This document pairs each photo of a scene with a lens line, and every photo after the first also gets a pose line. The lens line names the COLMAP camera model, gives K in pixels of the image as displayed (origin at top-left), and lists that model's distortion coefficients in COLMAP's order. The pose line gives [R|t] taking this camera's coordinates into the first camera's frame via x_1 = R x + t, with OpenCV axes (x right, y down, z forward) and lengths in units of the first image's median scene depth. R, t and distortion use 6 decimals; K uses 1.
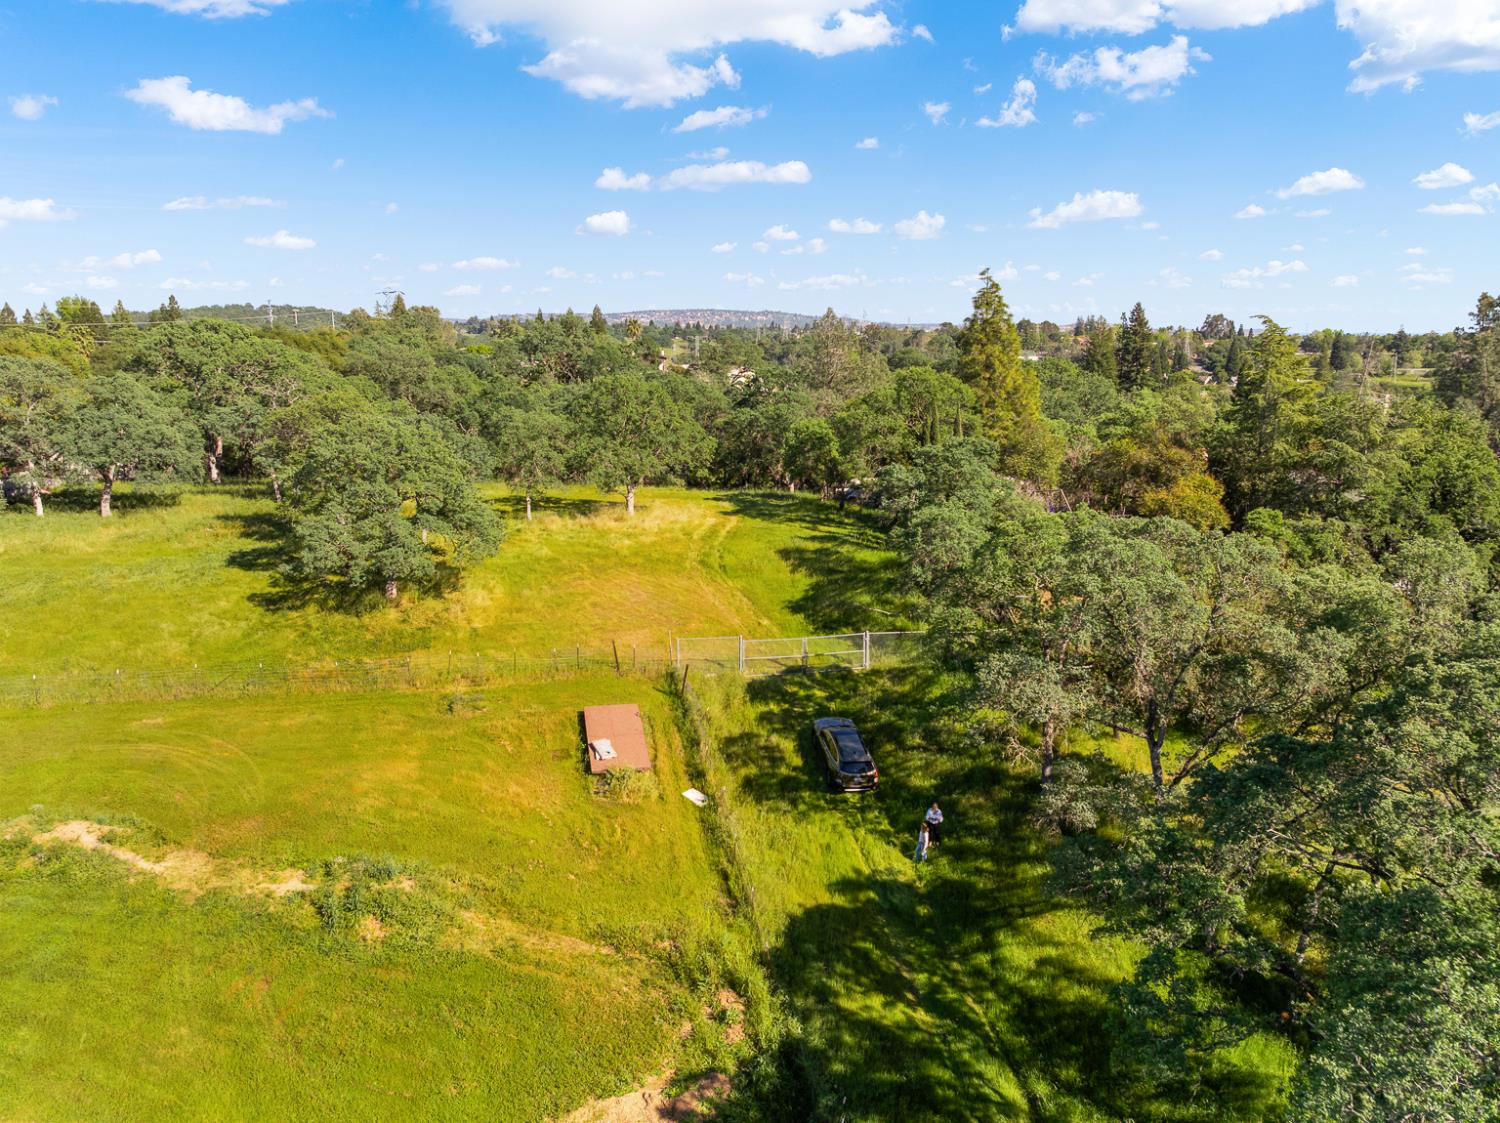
lens RADIAL K [[1050.2, 0, 747.0], [0, 1050.2, 553.8], [0, 0, 1]] dist [-0.042070, 0.006511]
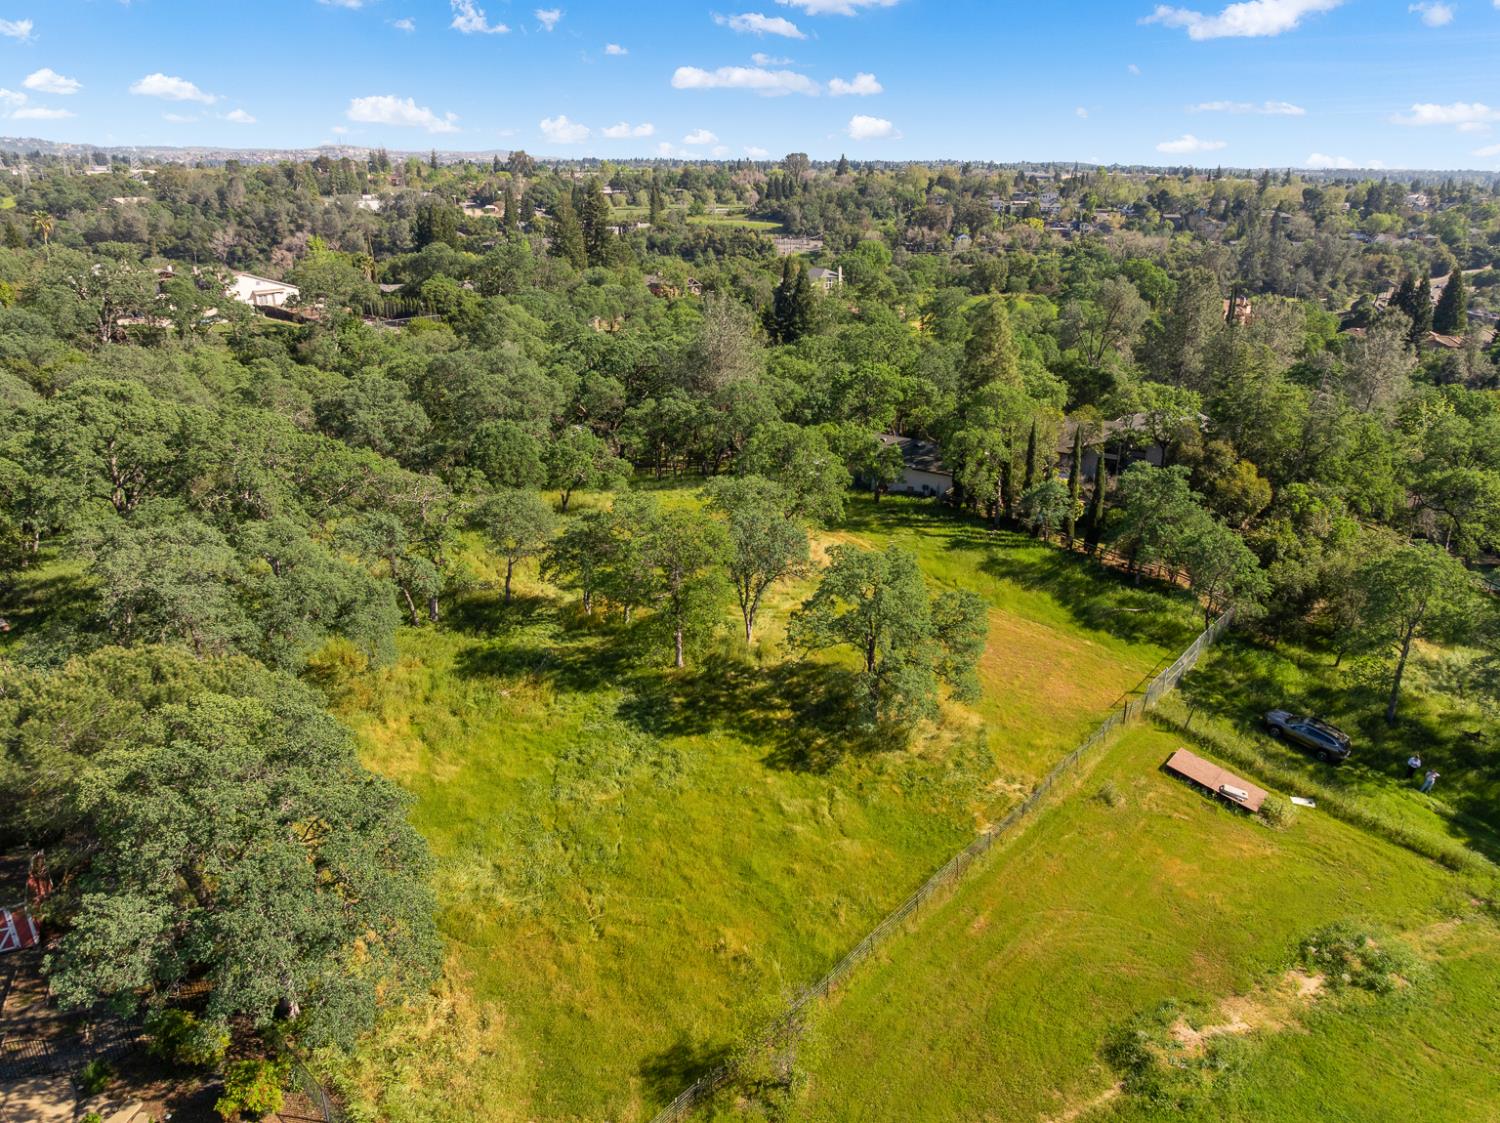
lens RADIAL K [[1050.2, 0, 744.6], [0, 1050.2, 563.0], [0, 0, 1]] dist [-0.042070, 0.006511]
pose [[0.784999, -0.218441, 0.579707, -0.856339], [0.119267, 0.971554, 0.204592, -0.281427], [-0.607908, -0.091465, 0.788722, 0.246590]]
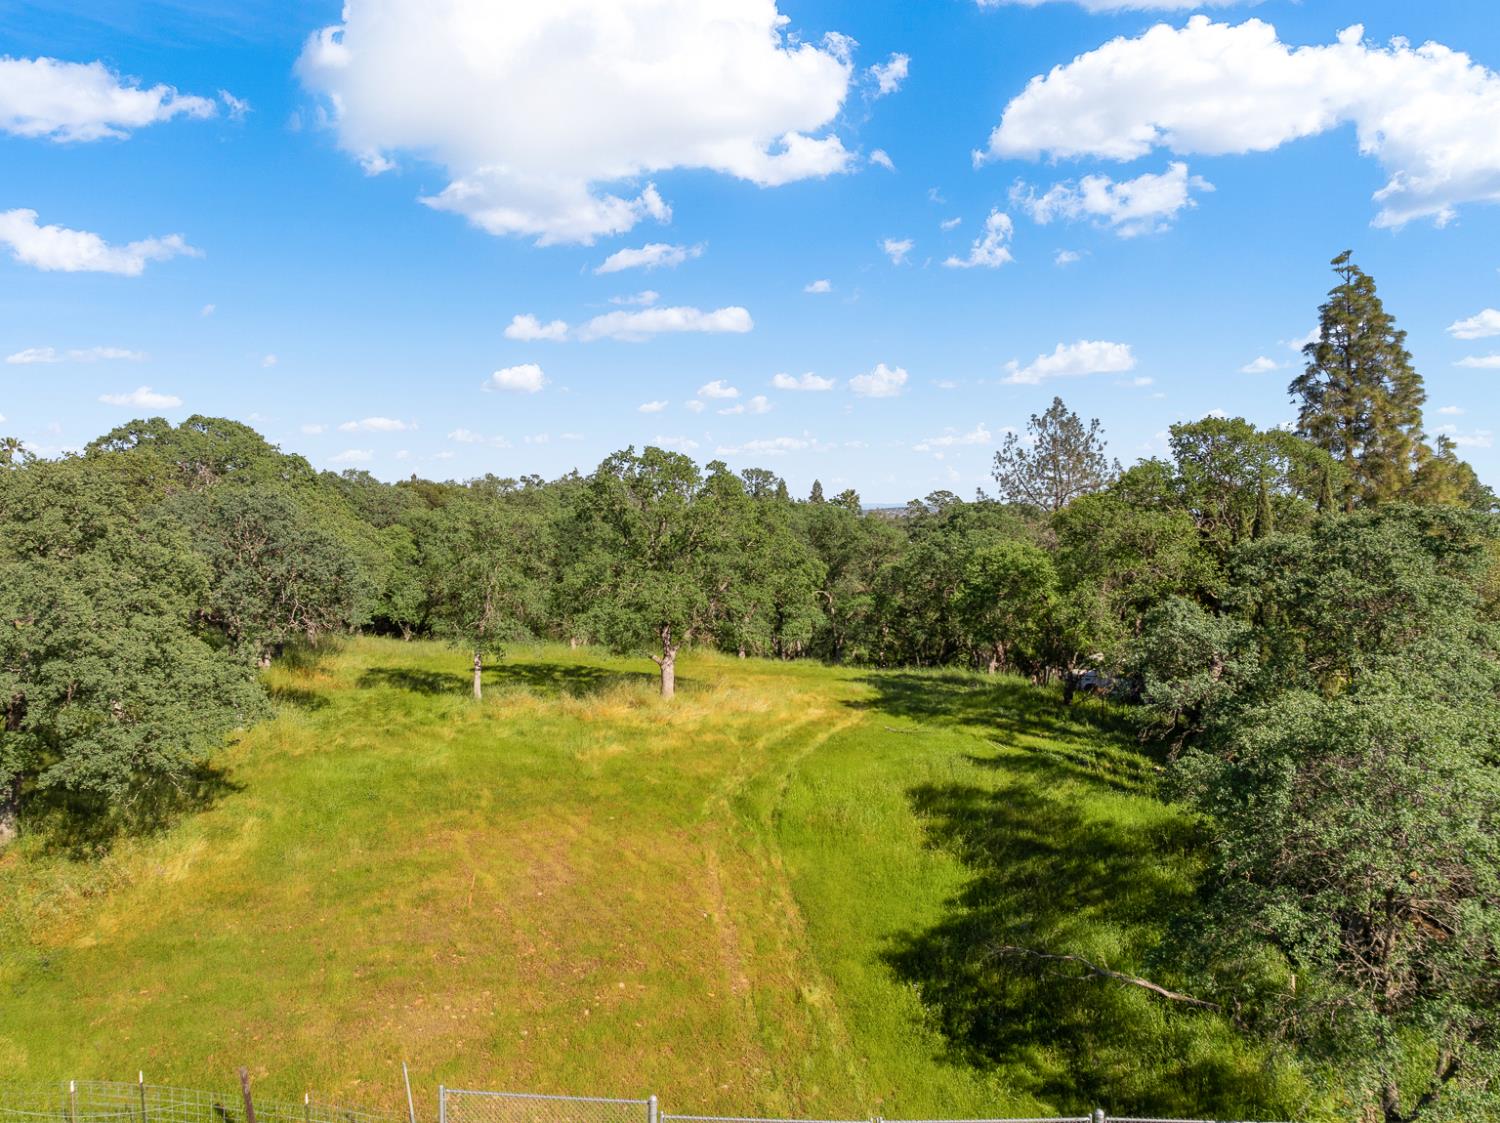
lens RADIAL K [[1050.2, 0, 757.2], [0, 1050.2, 537.2], [0, 0, 1]] dist [-0.042070, 0.006511]
pose [[0.974380, 0.008298, -0.224756, 0.066885], [-0.053364, 0.979311, -0.195196, -0.016715], [0.218486, 0.202189, 0.954664, 0.532307]]
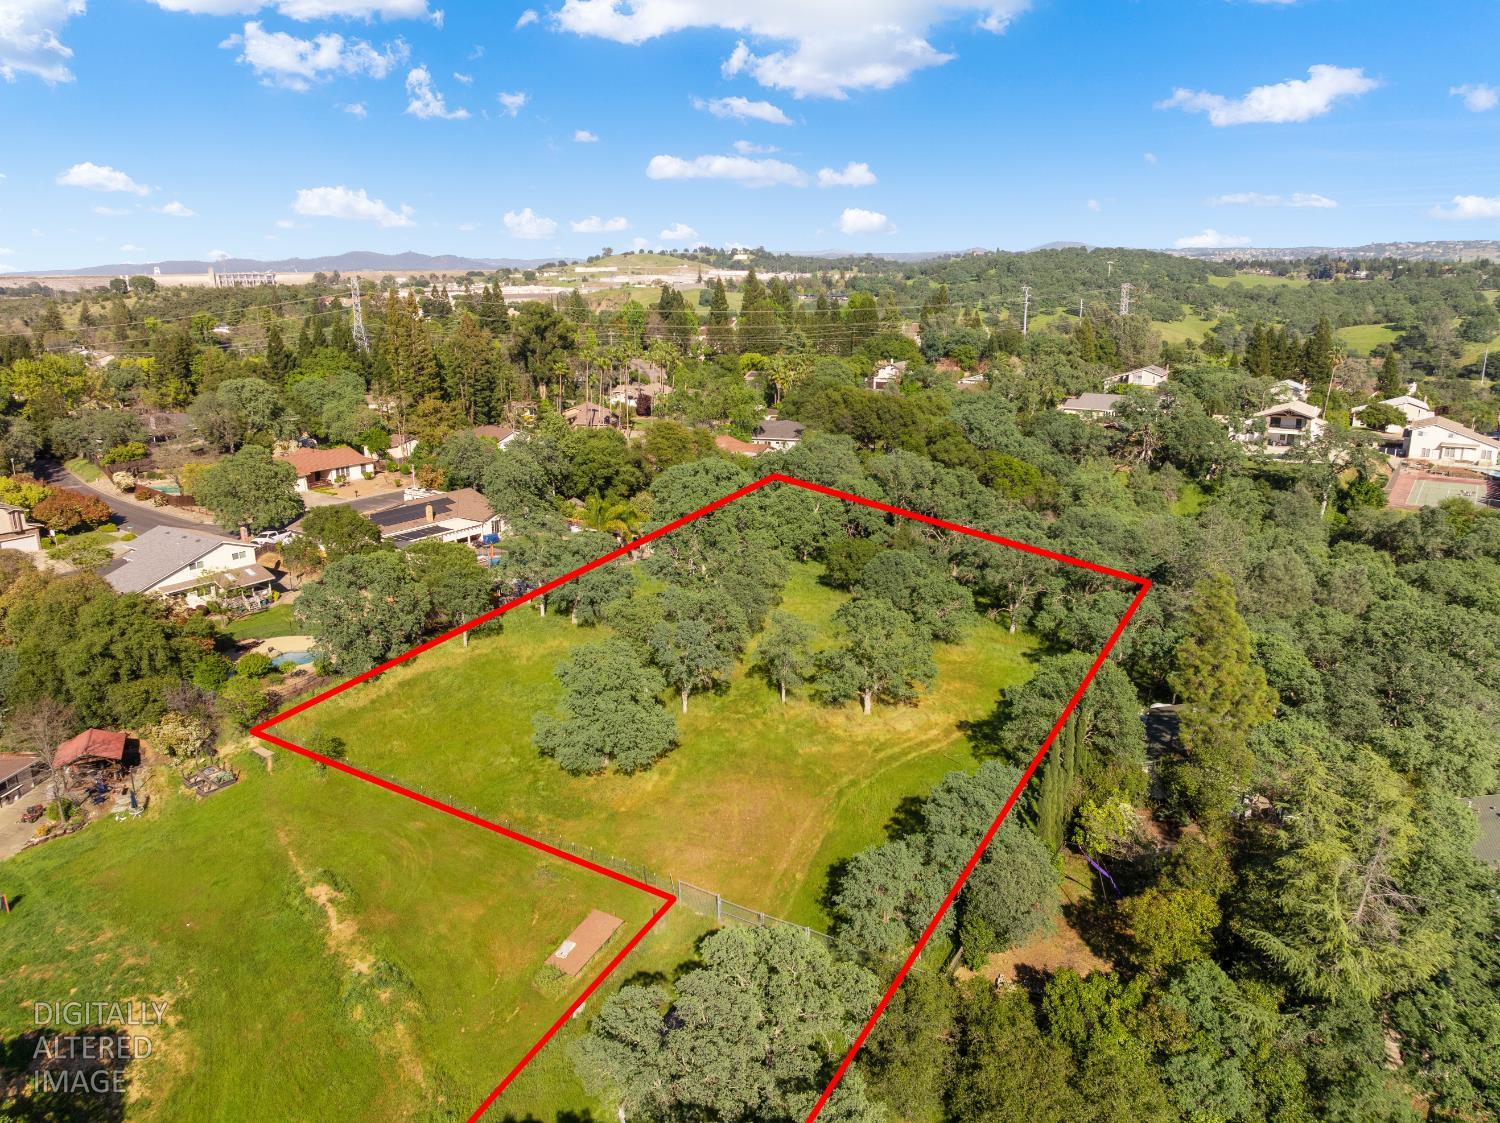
lens RADIAL K [[1050.2, 0, 751.9], [0, 1050.2, 556.1], [0, 0, 1]] dist [-0.042070, 0.006511]
pose [[0.727478, 0.175020, -0.663433, 0.629650], [-0.128622, 0.984564, 0.118699, -0.384253], [0.673968, -0.001019, 0.738760, 0.046202]]
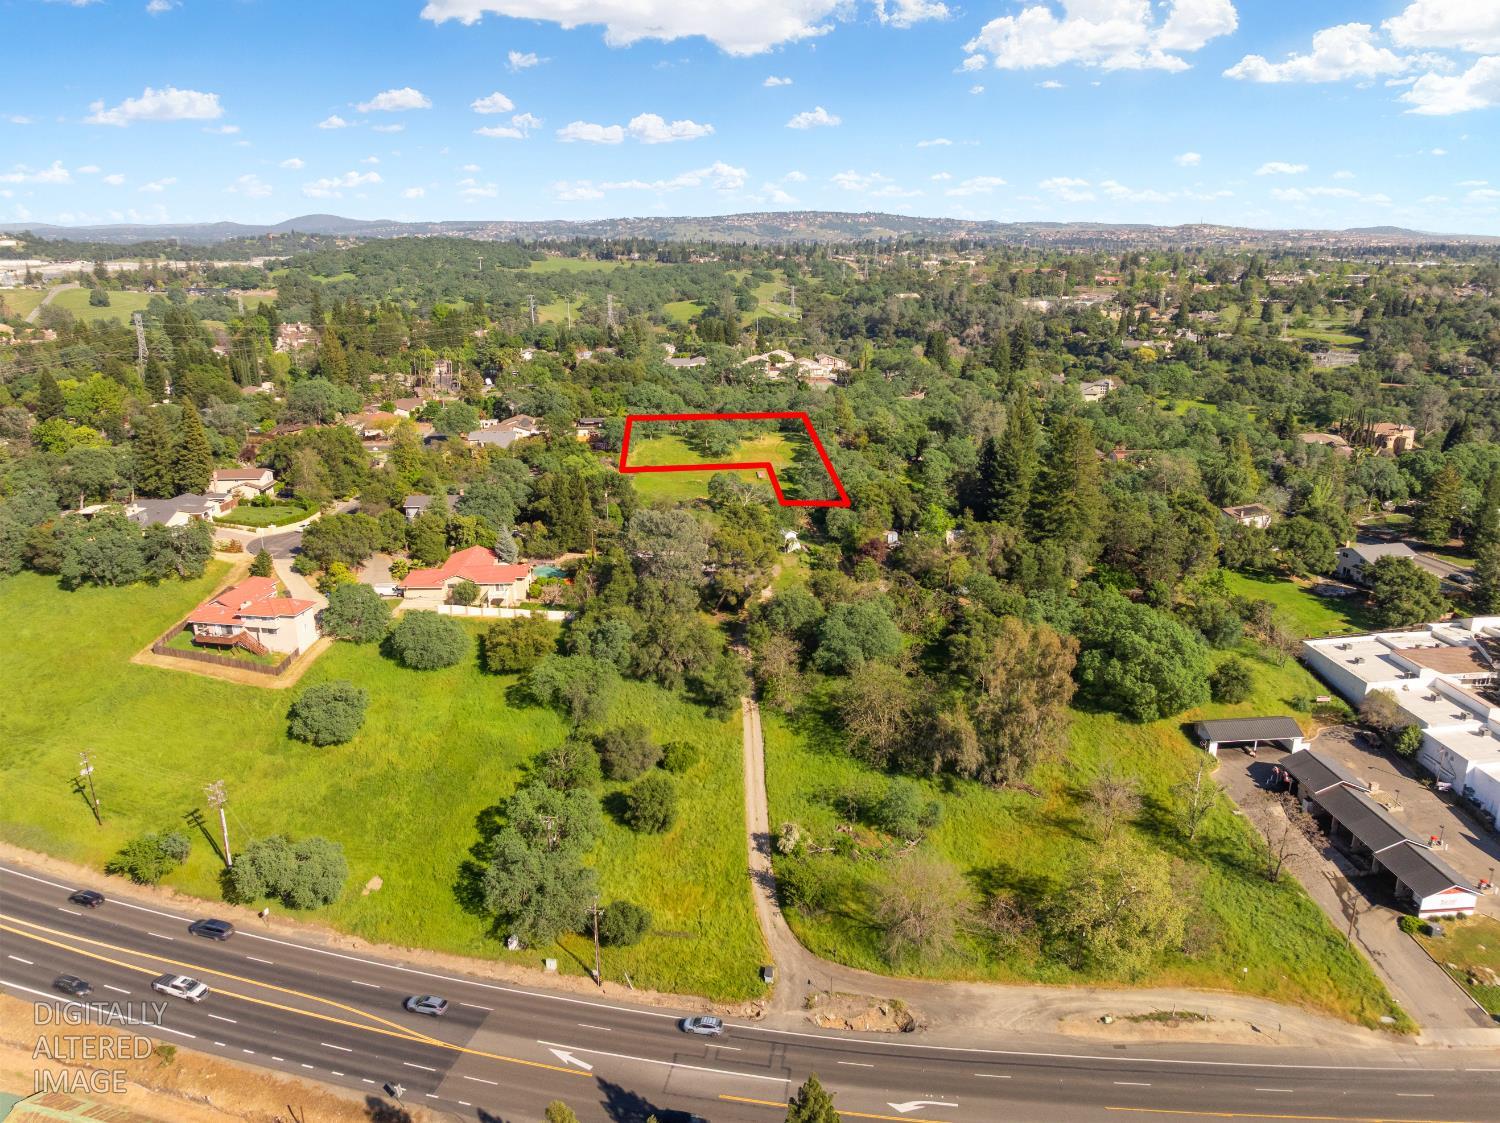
lens RADIAL K [[1050.2, 0, 751.3], [0, 1050.2, 554.7], [0, 0, 1]] dist [-0.042070, 0.006511]
pose [[0.995808, 0.023073, -0.088513, 0.304448], [-0.014512, 0.995259, 0.096168, 0.021329], [0.090312, -0.094481, 0.991422, -4.164675]]
